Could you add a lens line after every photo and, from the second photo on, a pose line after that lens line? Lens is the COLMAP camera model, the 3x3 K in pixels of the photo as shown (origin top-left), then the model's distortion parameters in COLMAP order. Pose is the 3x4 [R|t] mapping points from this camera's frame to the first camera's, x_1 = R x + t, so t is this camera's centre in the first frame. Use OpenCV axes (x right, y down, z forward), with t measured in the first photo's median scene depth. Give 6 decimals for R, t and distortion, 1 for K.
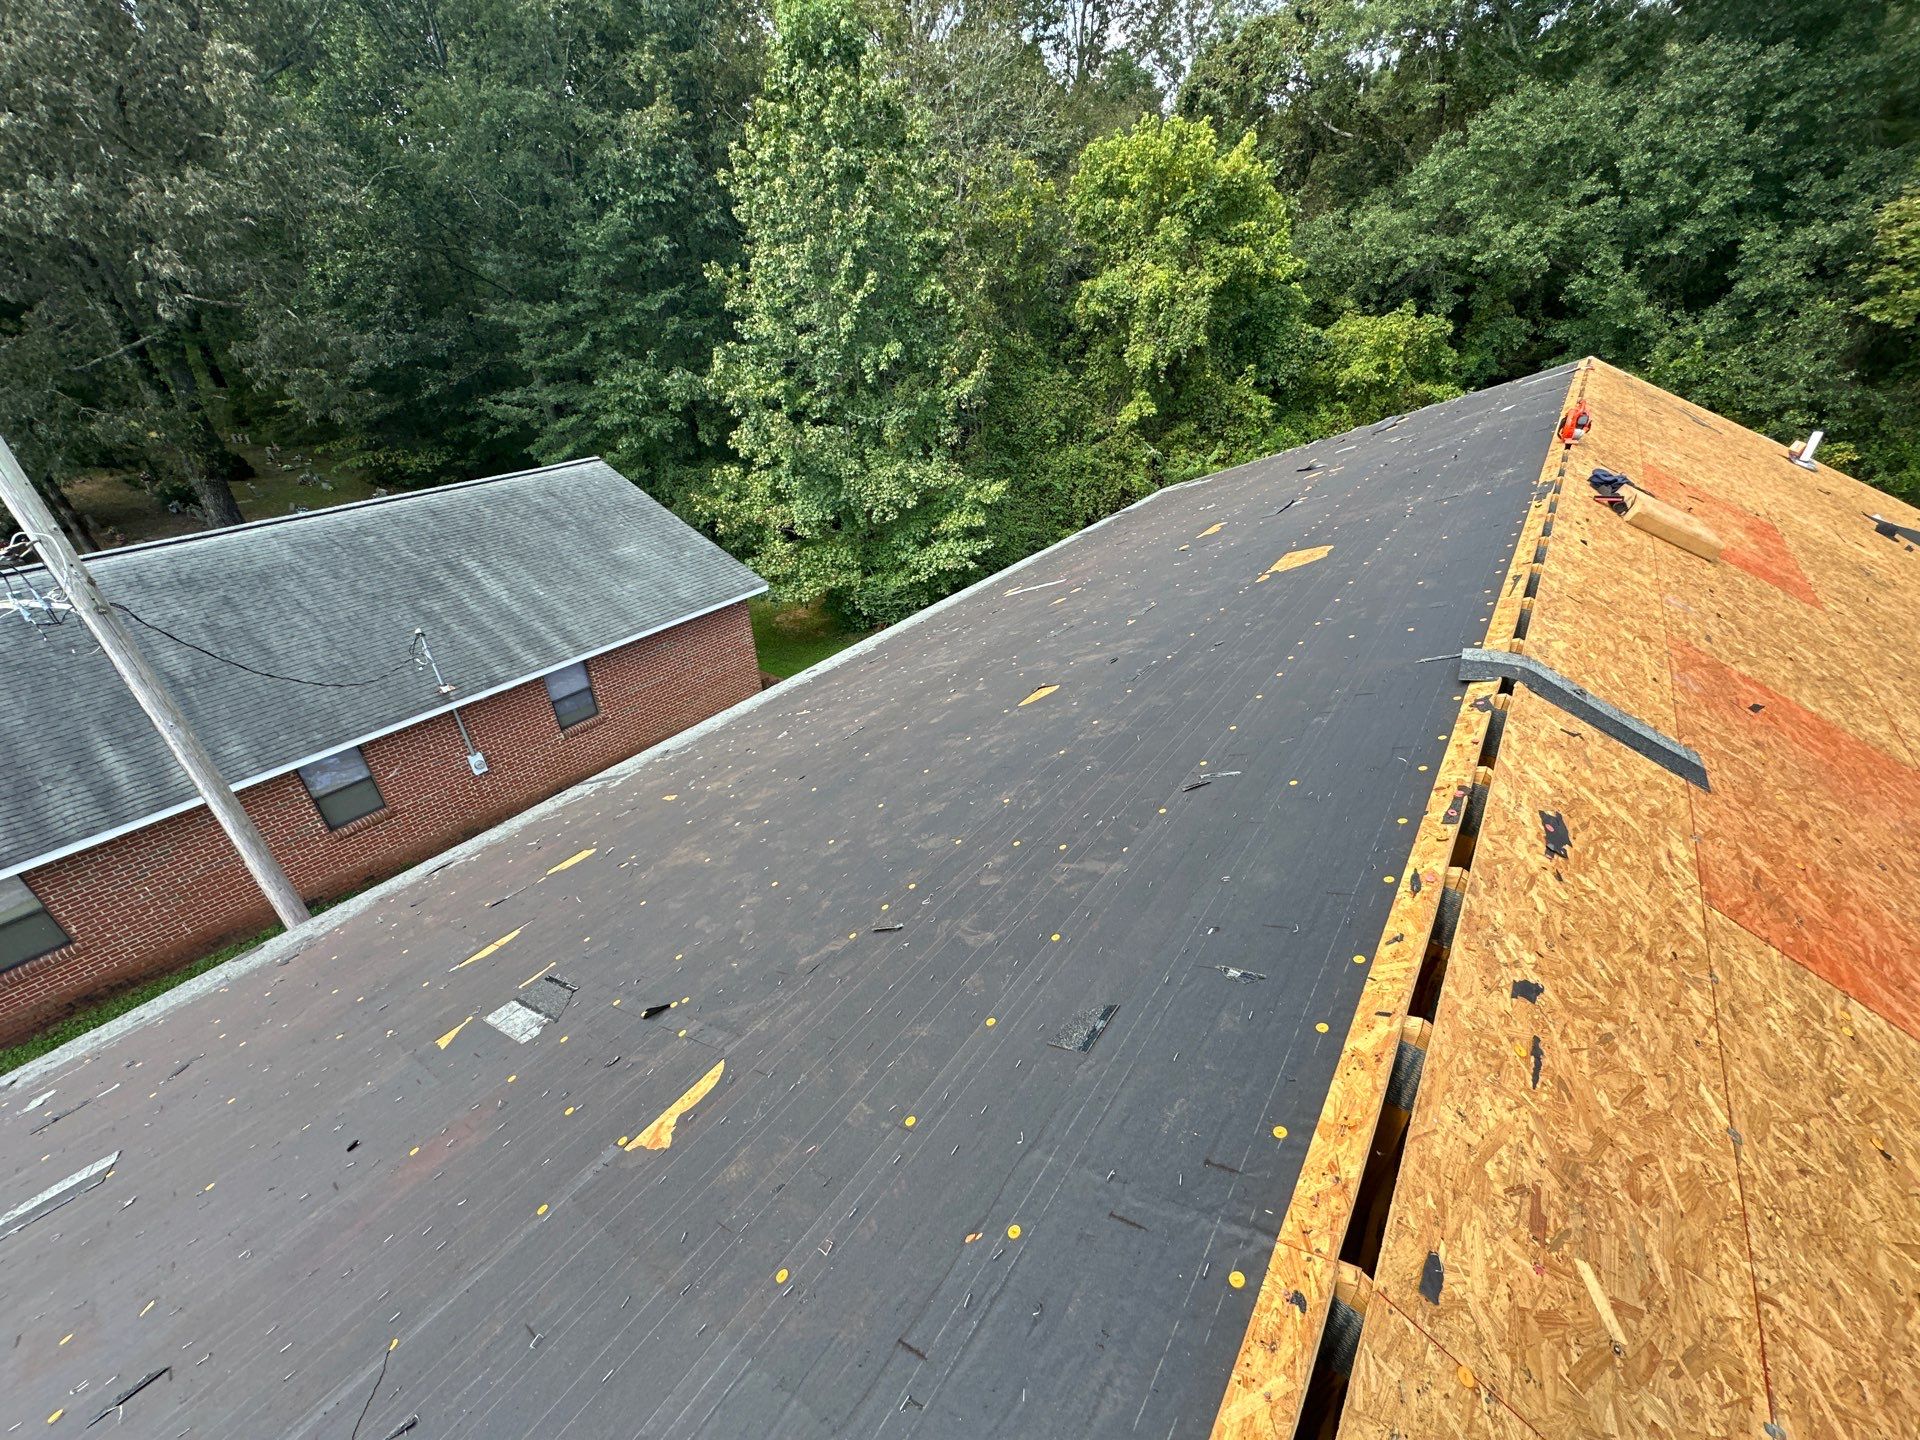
lens RADIAL K [[771.1, 0, 960.0], [0, 771.1, 720.0], [0, 0, 1]] dist [-0.001632, -0.000084]
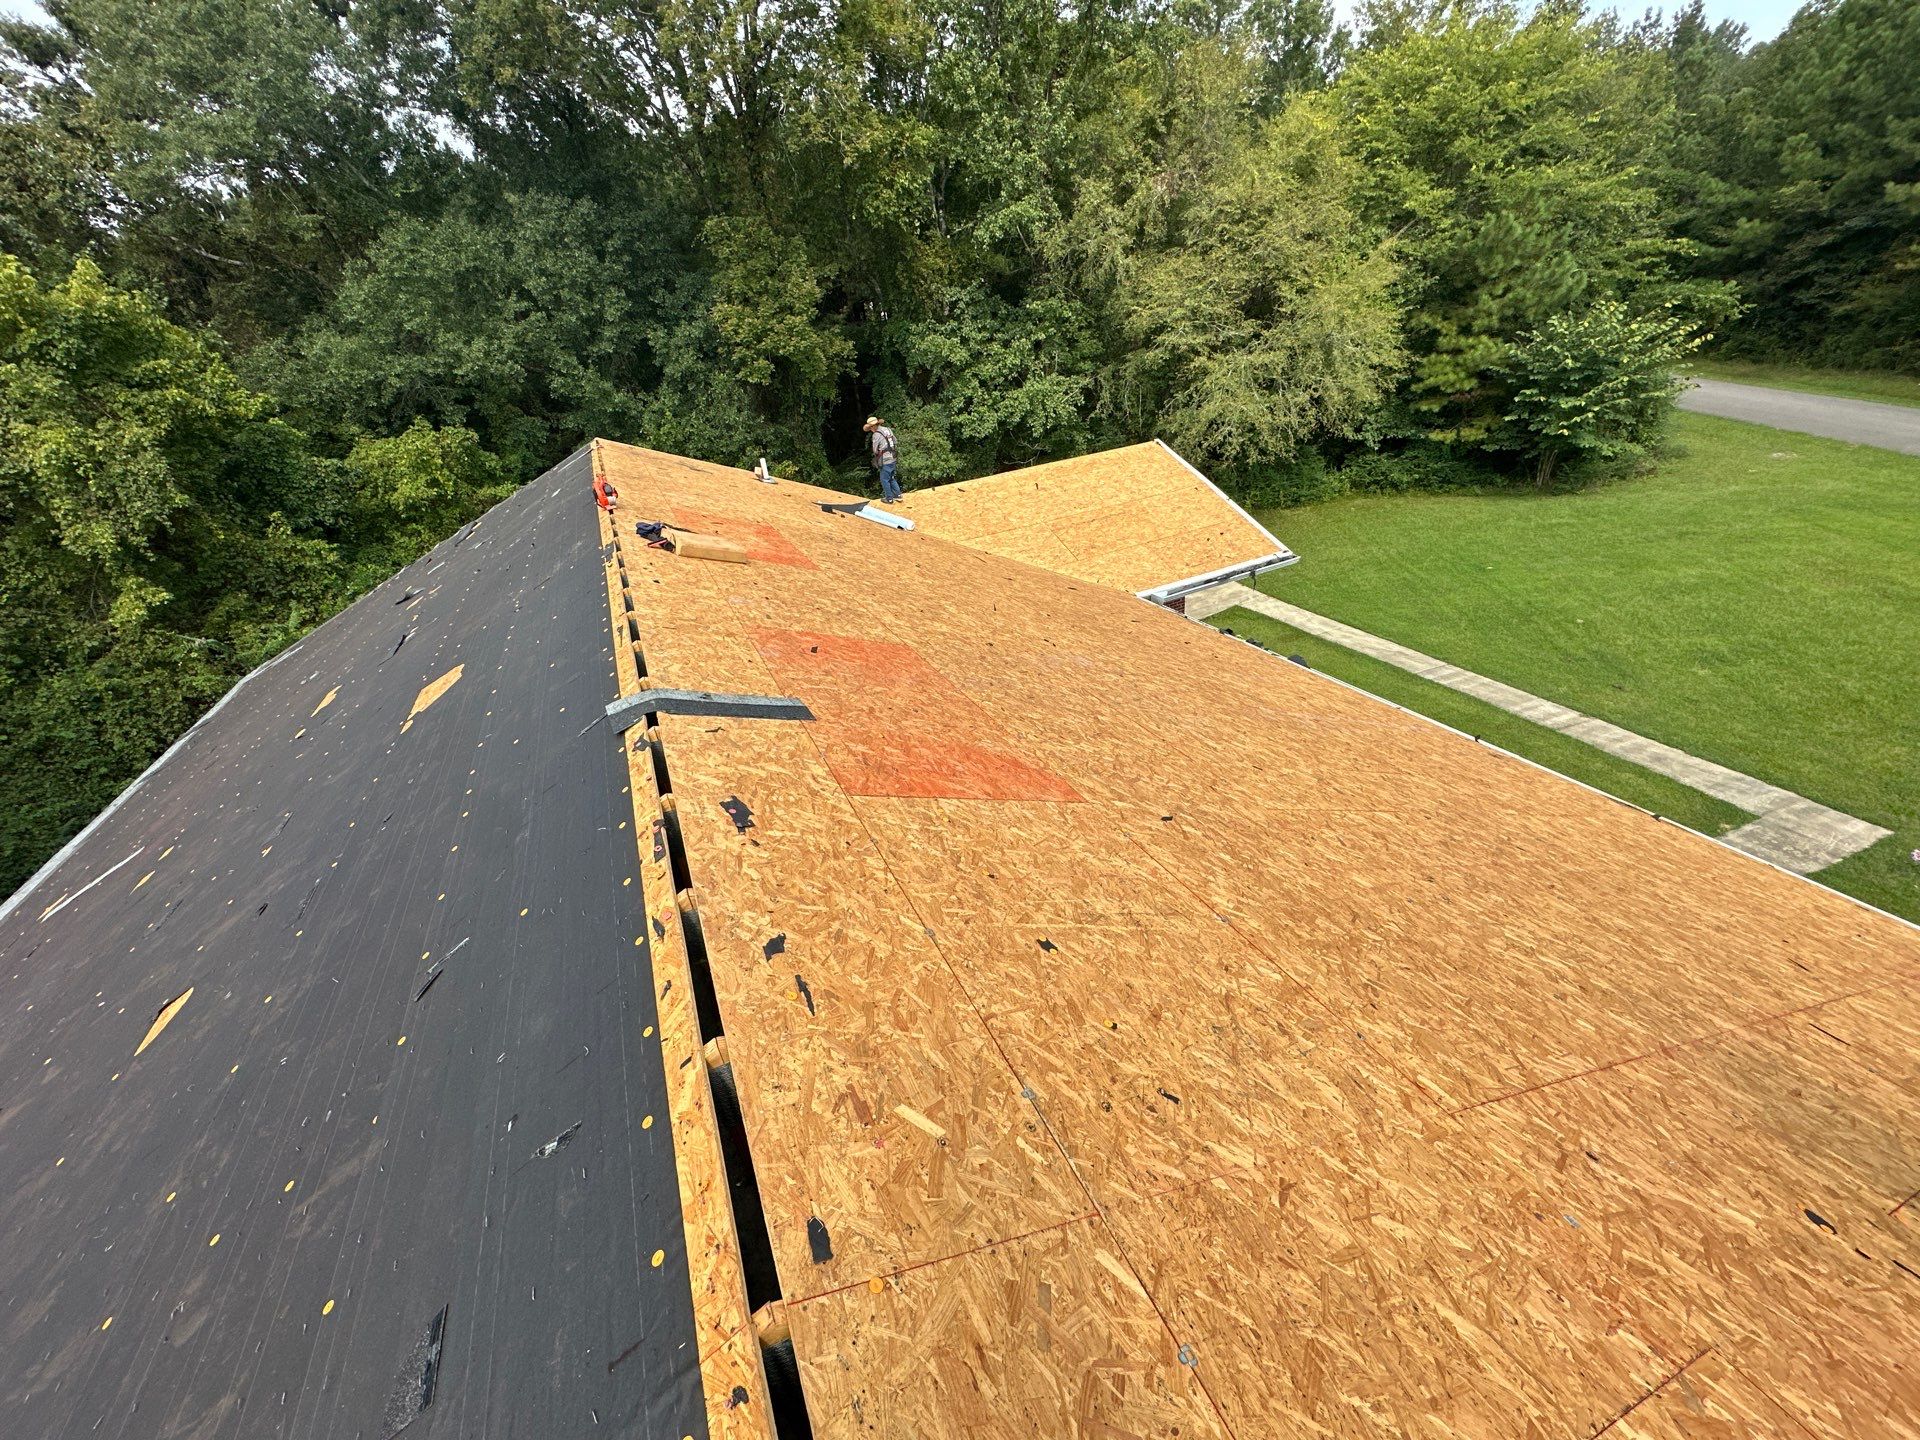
lens RADIAL K [[763.4, 0, 971.0], [0, 763.4, 717.4], [0, 0, 1]] dist [-0.001303, 0.000075]
pose [[0.485215, -0.443011, 0.753862, 0.094243], [0.525350, 0.836895, 0.153670, 0.023843], [-0.698980, 0.321479, 0.638809, -0.026153]]
